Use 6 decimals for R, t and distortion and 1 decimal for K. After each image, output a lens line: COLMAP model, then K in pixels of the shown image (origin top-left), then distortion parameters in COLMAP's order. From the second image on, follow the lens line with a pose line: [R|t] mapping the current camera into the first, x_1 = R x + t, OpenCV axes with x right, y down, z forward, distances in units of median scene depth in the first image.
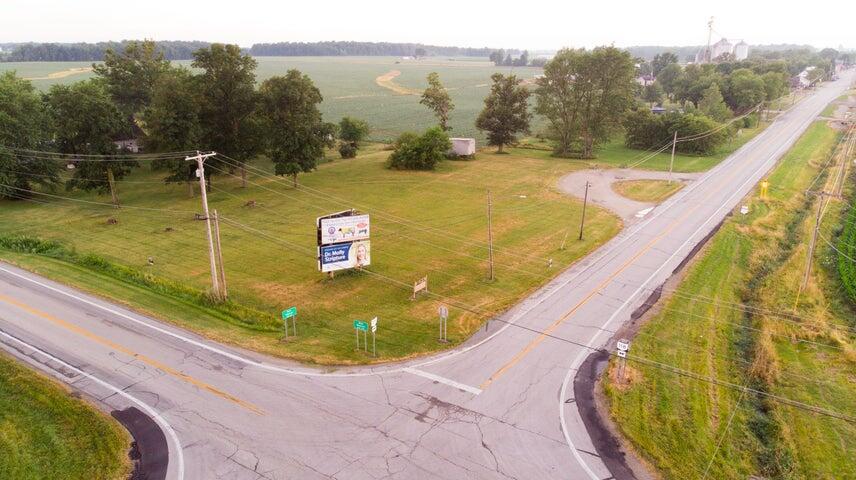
lens RADIAL K [[630.0, 0, 428.0], [0, 630.0, 240.0], [0, 0, 1]] dist [0.000478, 0.051912]
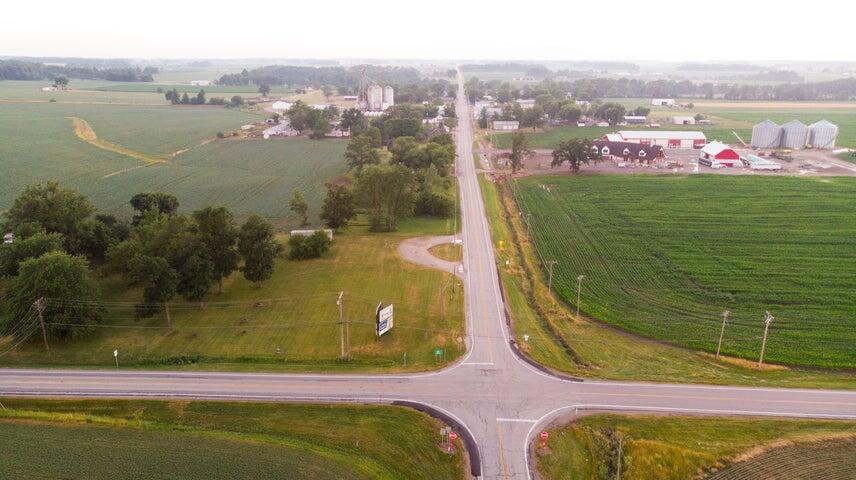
lens RADIAL K [[630.0, 0, 428.0], [0, 630.0, 240.0], [0, 0, 1]] dist [0.000478, 0.051912]
pose [[0.846776, -0.147114, 0.511202, -1.054480], [0.151595, 0.987885, 0.033186, -0.308347], [-0.509891, 0.049394, 0.858820, -0.904801]]
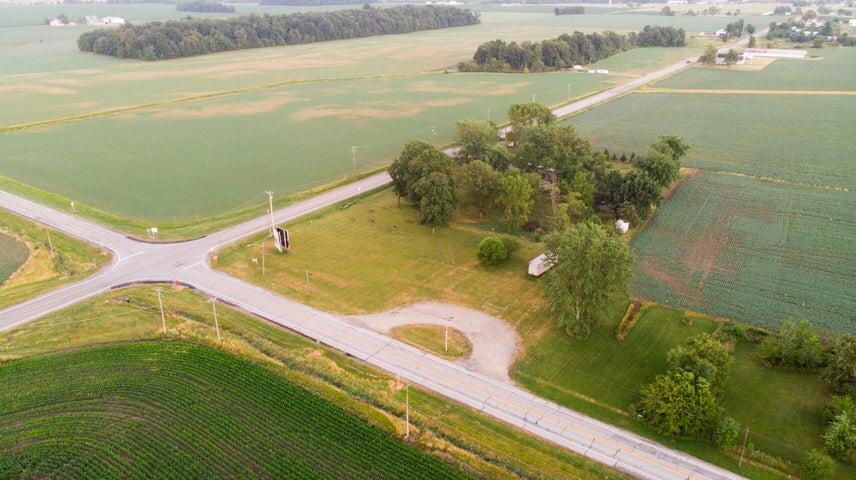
lens RADIAL K [[630.0, 0, 428.0], [0, 630.0, 240.0], [0, 0, 1]] dist [0.000478, 0.051912]
pose [[-0.024320, 0.379601, -0.924830, 2.418150], [-0.290063, 0.882628, 0.369907, -1.211215], [0.956698, 0.277256, 0.088643, 1.395589]]
